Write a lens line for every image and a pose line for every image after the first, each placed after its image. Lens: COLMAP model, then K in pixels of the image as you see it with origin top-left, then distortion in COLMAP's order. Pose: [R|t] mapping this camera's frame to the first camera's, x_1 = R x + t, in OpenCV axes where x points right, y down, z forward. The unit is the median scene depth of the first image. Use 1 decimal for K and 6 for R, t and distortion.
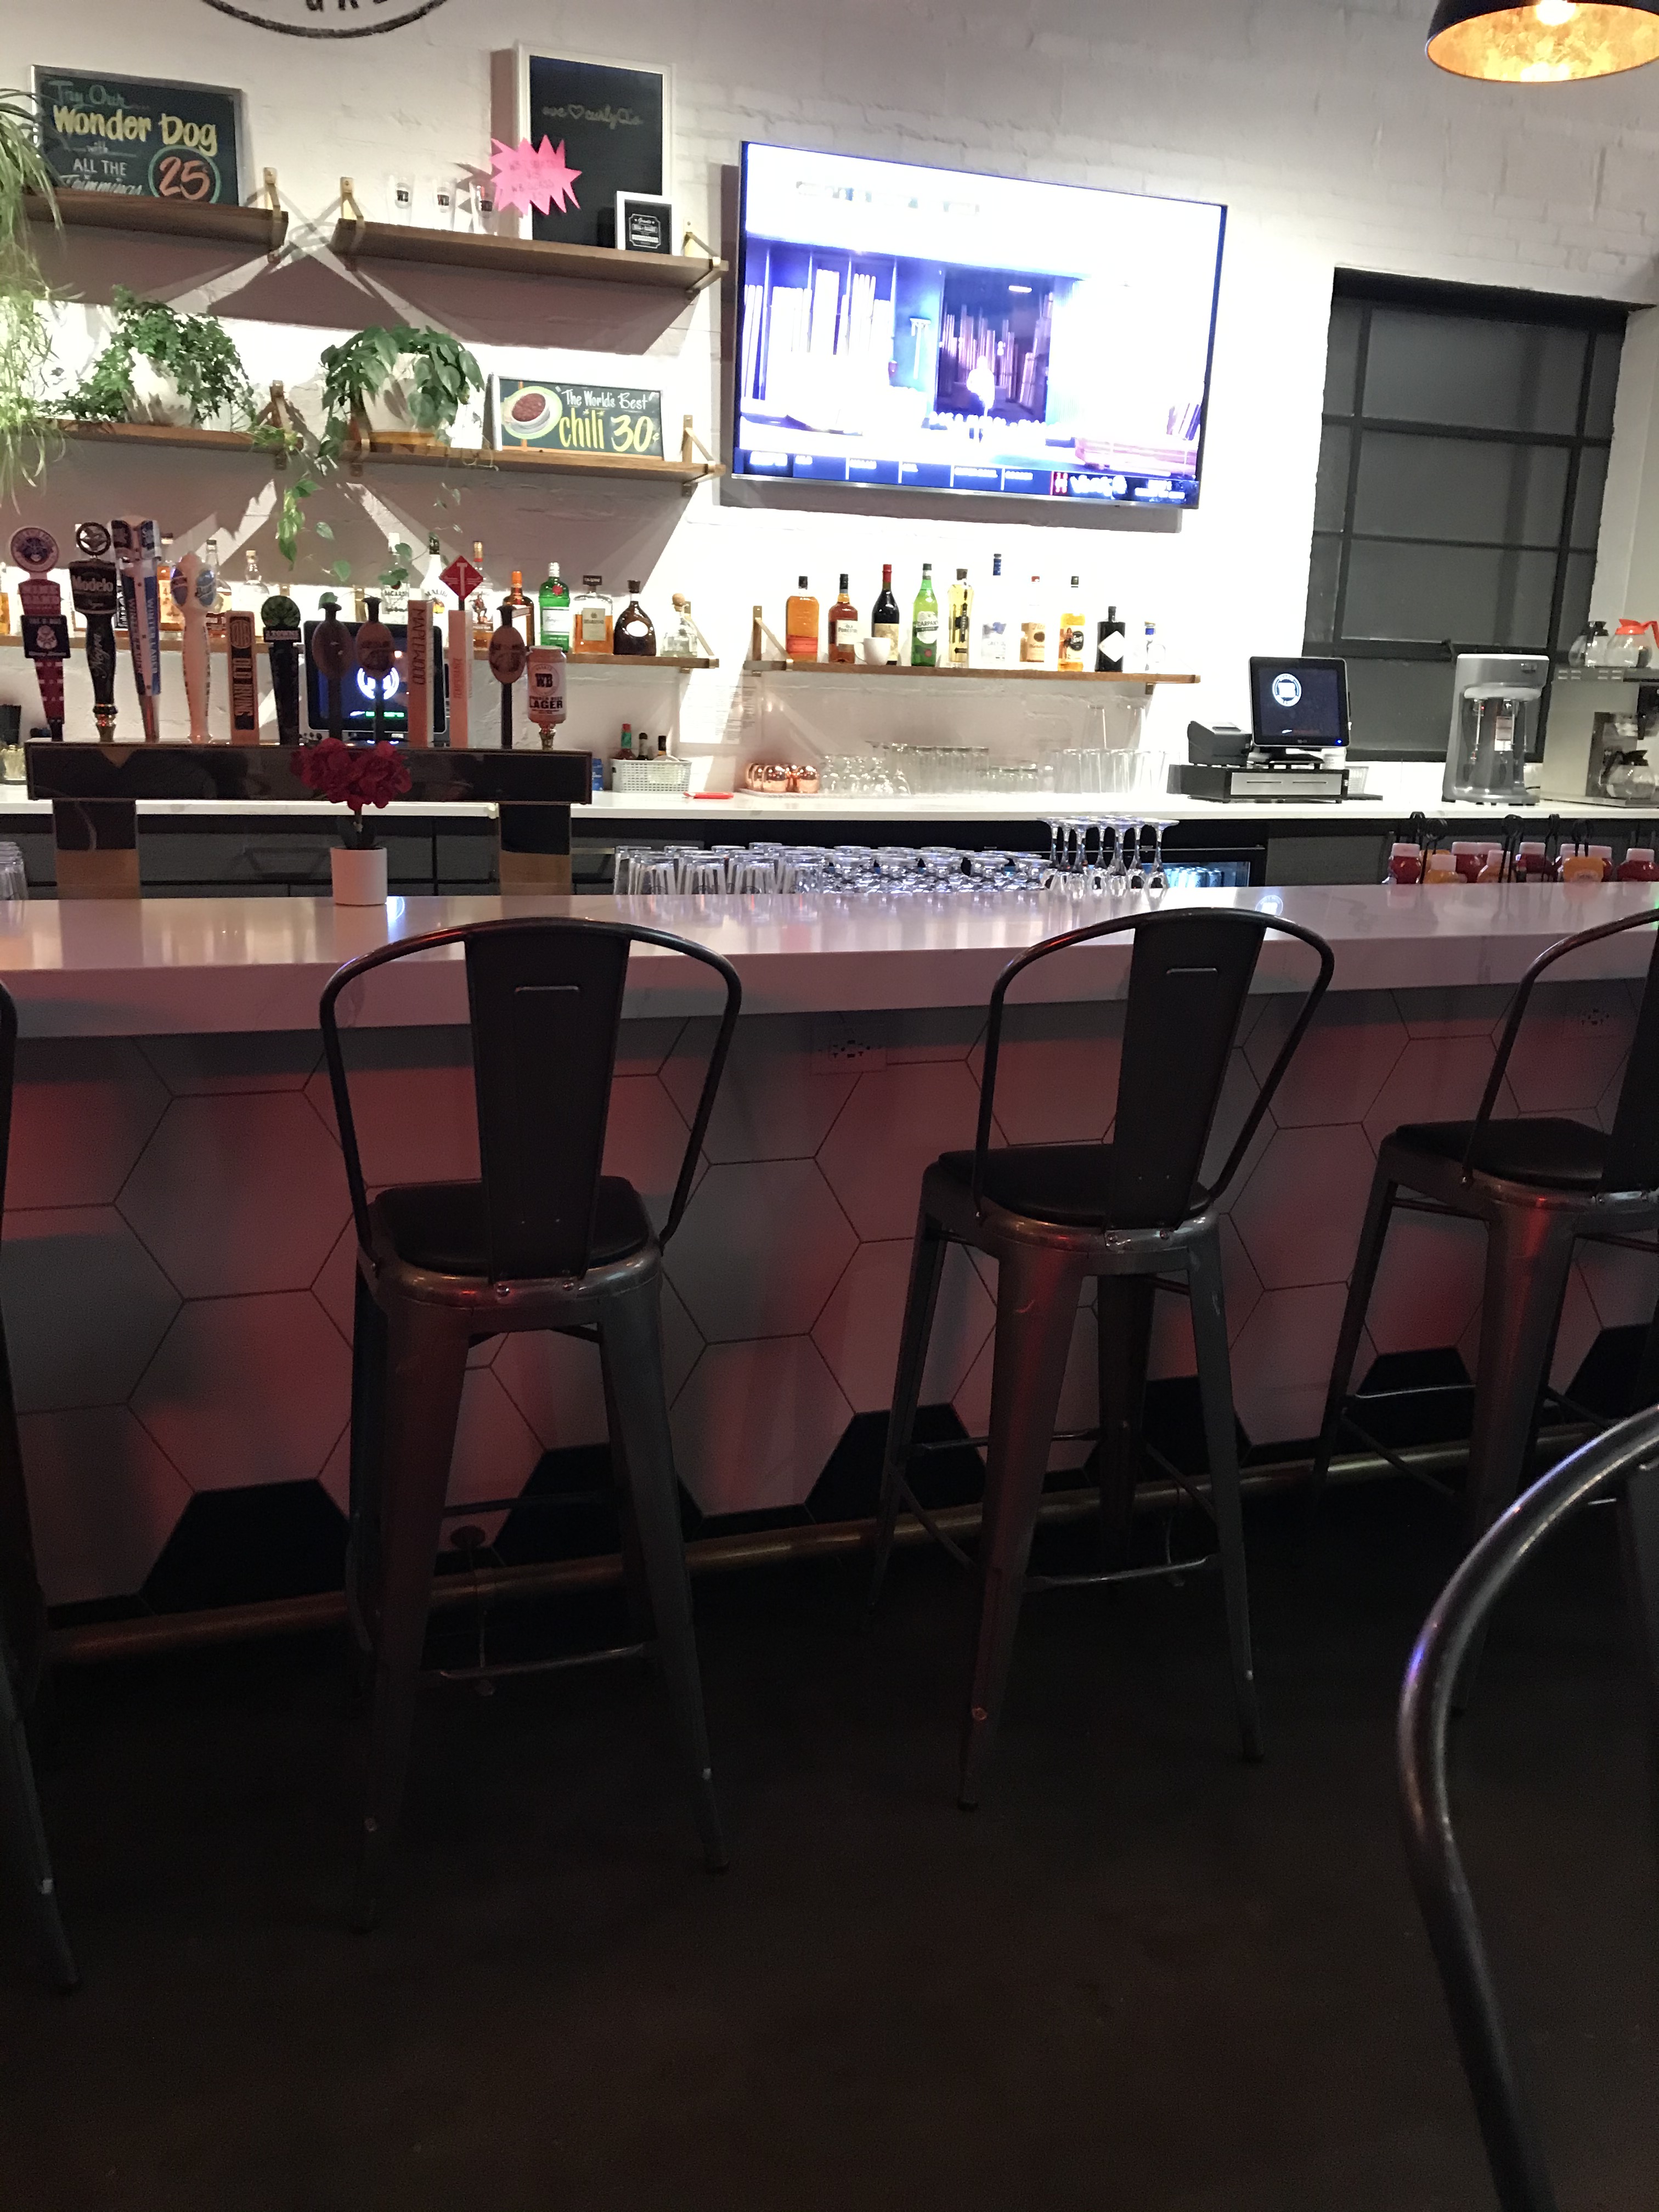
lens RADIAL K [[1781.4, 0, 835.8], [0, 1781.4, 1100.2], [0, 0, 1]] dist [0.043722, -0.041636]
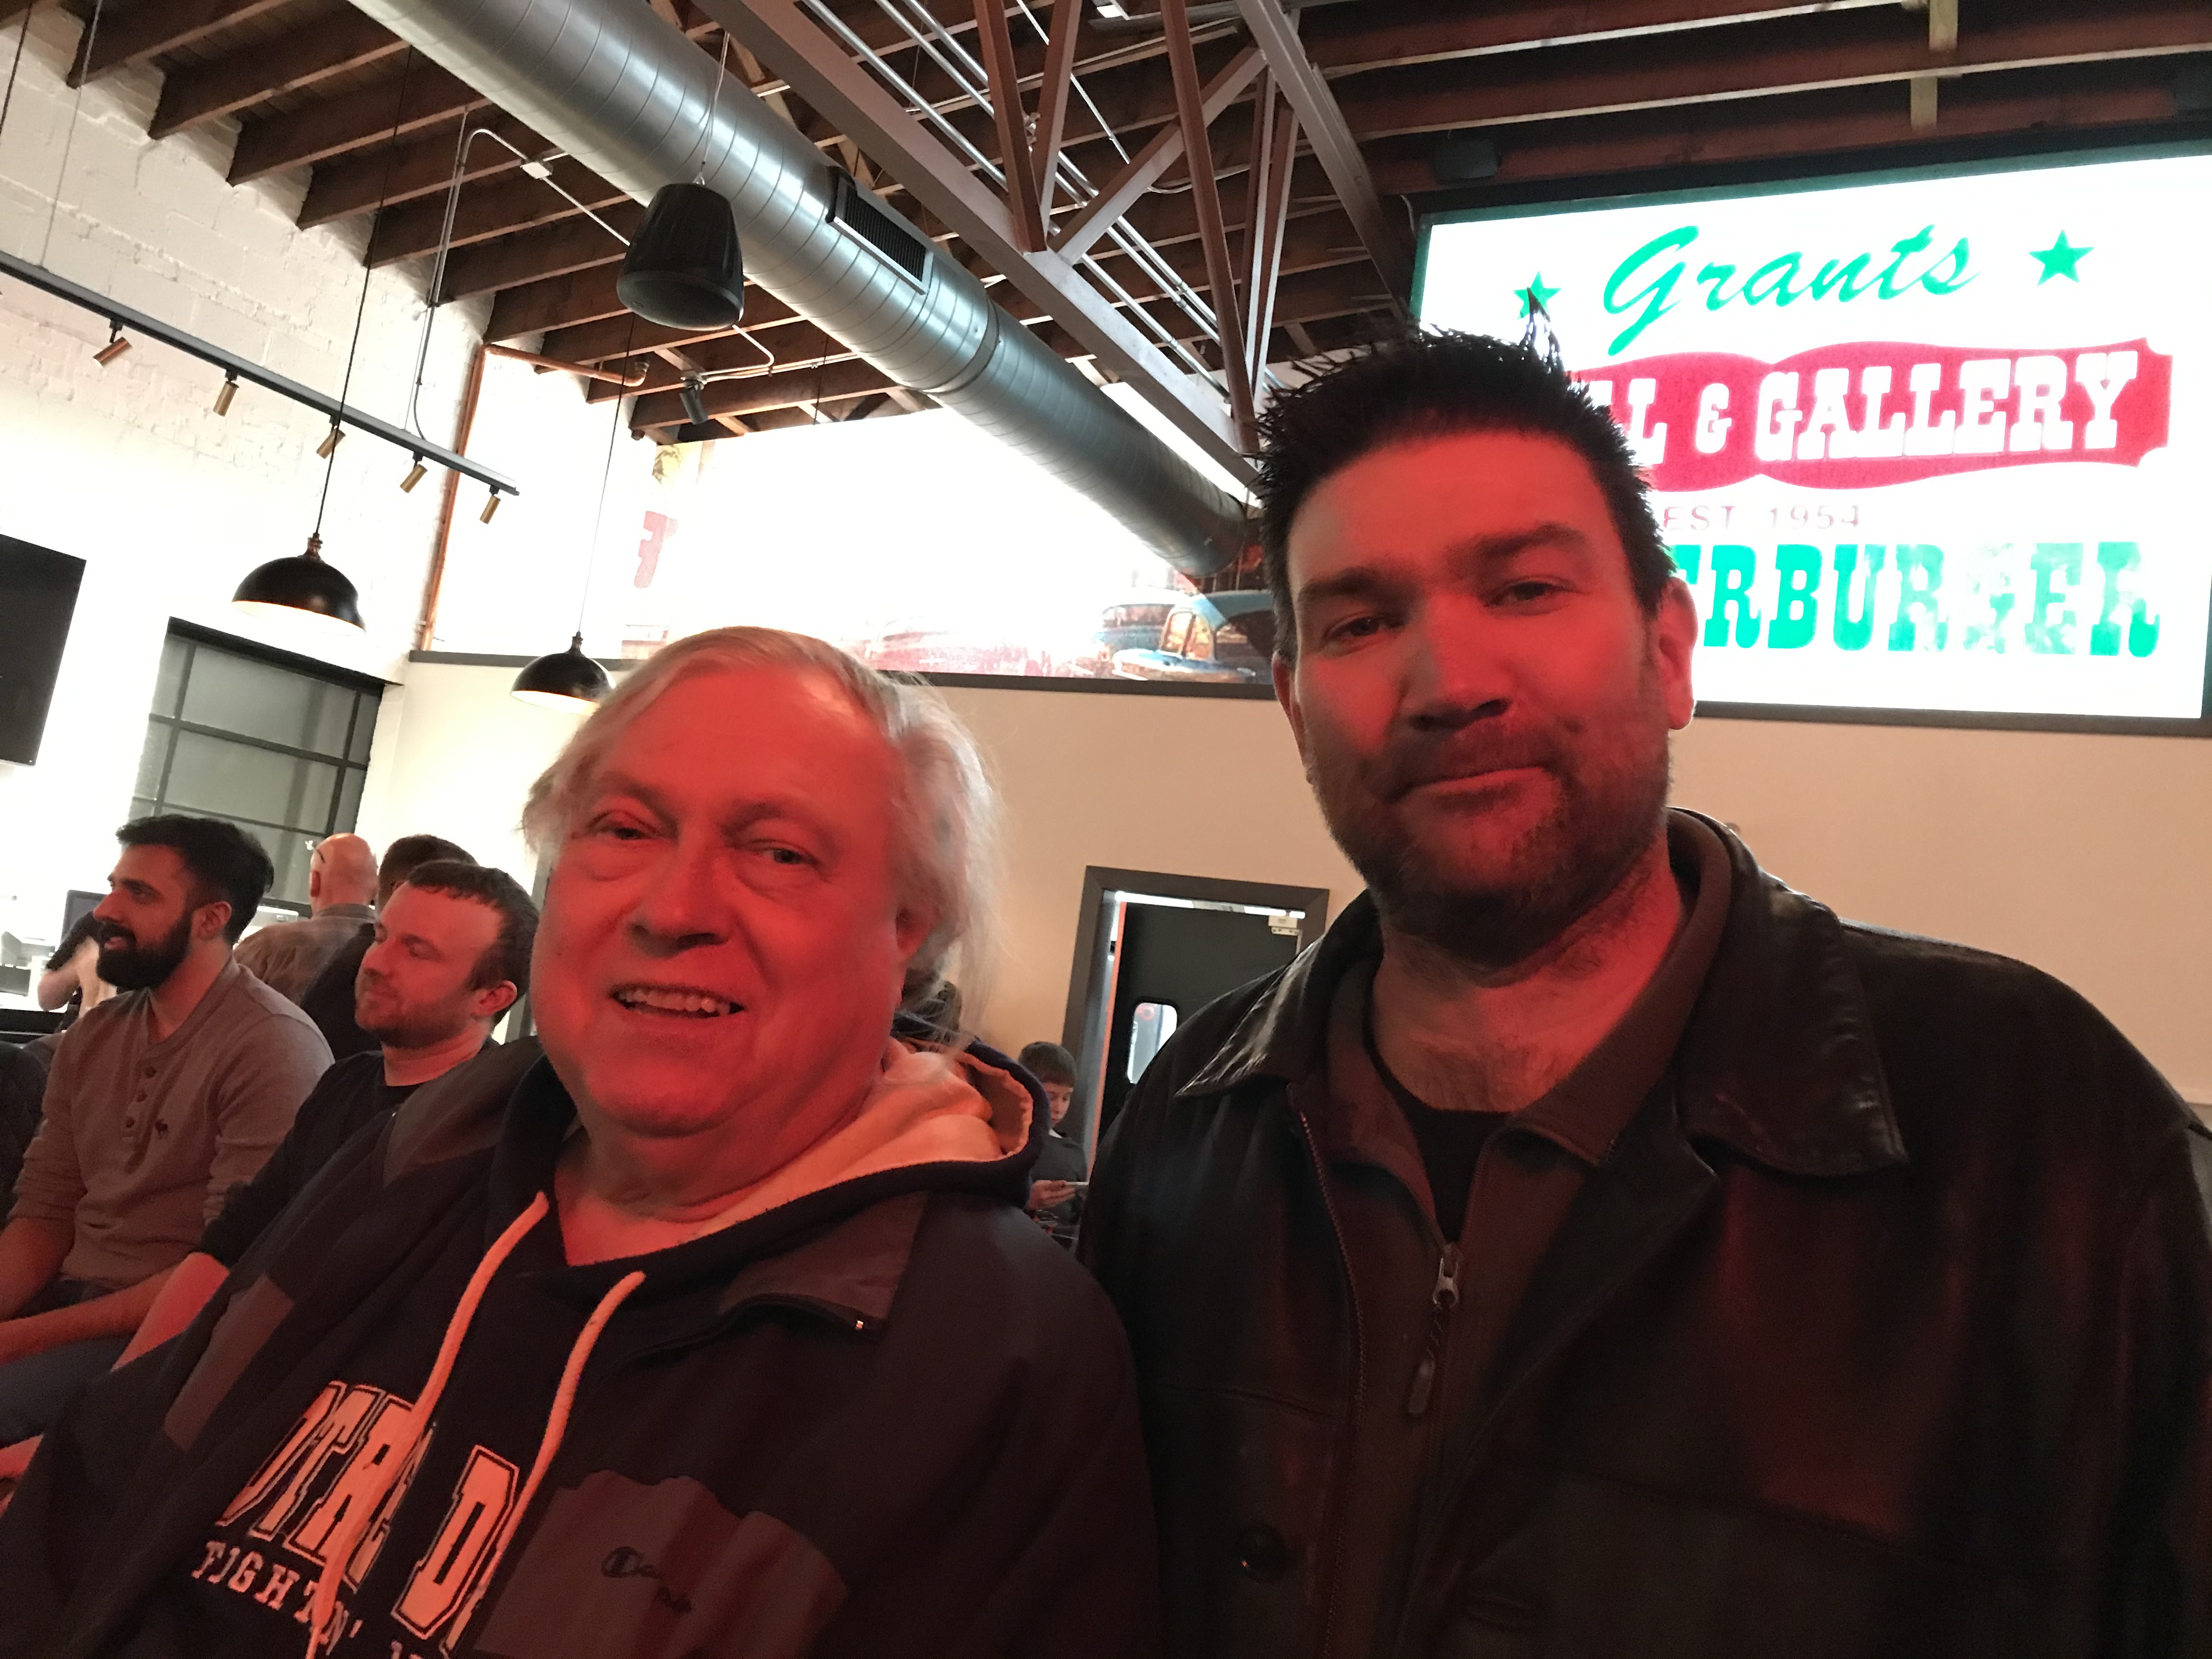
lens RADIAL K [[1781.4, 0, 1110.1], [0, 1781.4, 825.3], [0, 0, 1]] dist [0.043722, -0.041636]
pose [[0.714175, 0.152941, 0.683054, -0.148290], [0.035403, 0.966696, -0.253467, 0.078225], [-0.699072, 0.205201, 0.684975, -0.495263]]
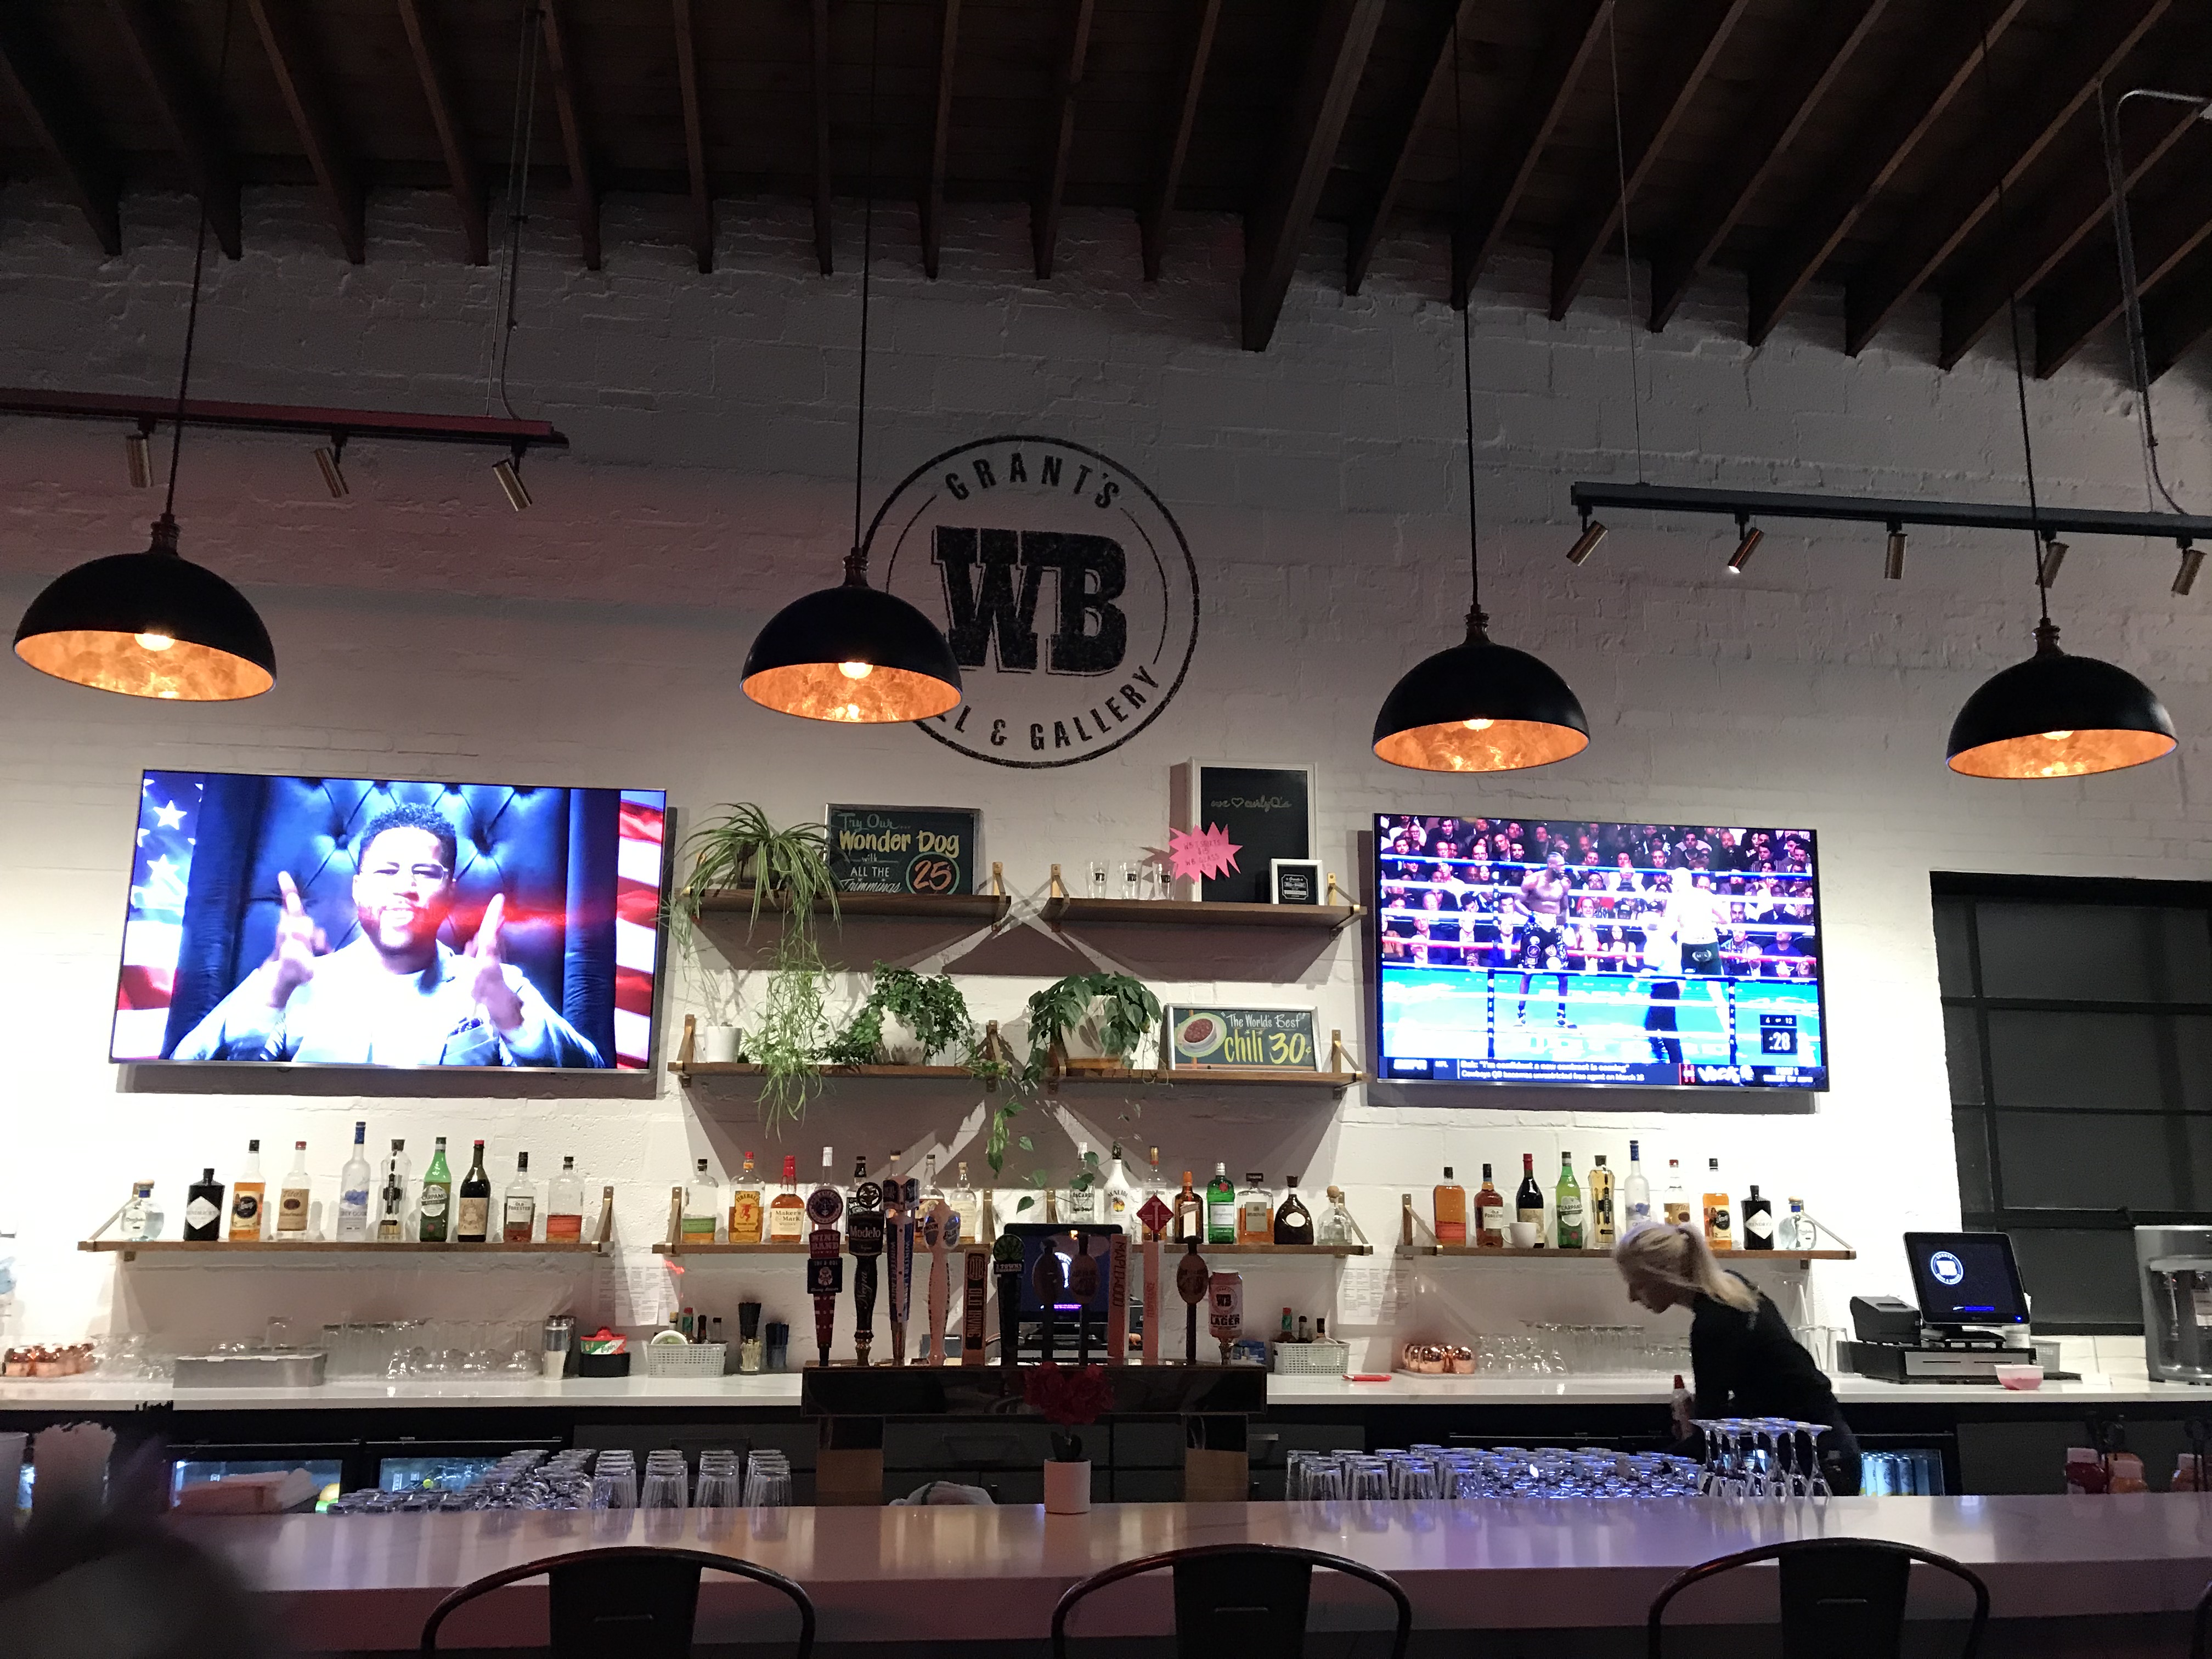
lens RADIAL K [[1781.4, 0, 1098.7], [0, 1781.4, 826.5], [0, 0, 1]] dist [0.043722, -0.041636]
pose [[0.977724, -0.065187, -0.199514, 0.004640], [-0.027914, 0.901723, -0.431412, -0.005704], [0.208029, 0.427371, 0.879817, -0.088195]]
